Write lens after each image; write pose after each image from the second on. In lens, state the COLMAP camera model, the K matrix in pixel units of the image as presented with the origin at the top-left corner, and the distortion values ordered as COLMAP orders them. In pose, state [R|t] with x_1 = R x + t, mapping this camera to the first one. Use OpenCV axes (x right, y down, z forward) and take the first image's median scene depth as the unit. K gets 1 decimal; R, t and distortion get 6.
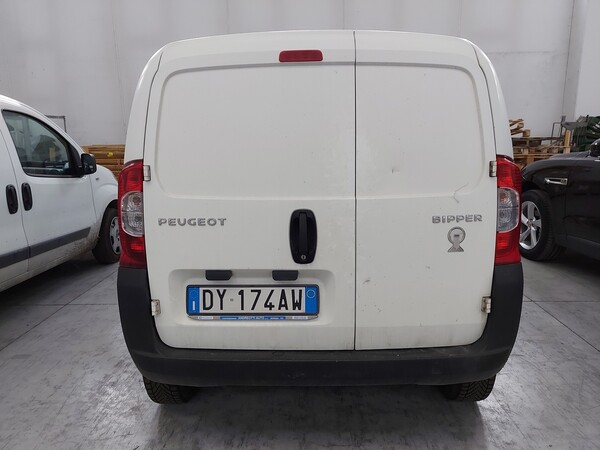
lens RADIAL K [[431.1, 0, 300.0], [0, 431.1, 225.0], [0, 0, 1]] dist [0.077216, -0.094254]
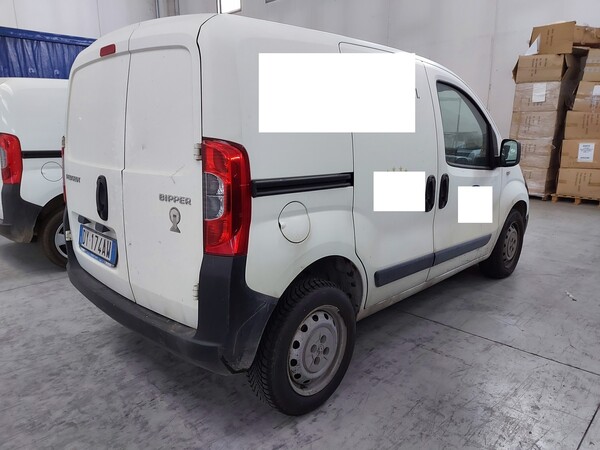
lens RADIAL K [[431.1, 0, 300.0], [0, 431.1, 225.0], [0, 0, 1]] dist [0.077216, -0.094254]
pose [[0.729946, 0.160683, -0.664349, 1.244483], [-0.137405, 0.986629, 0.087659, -0.082885], [0.669551, 0.027299, 0.742264, 0.446833]]
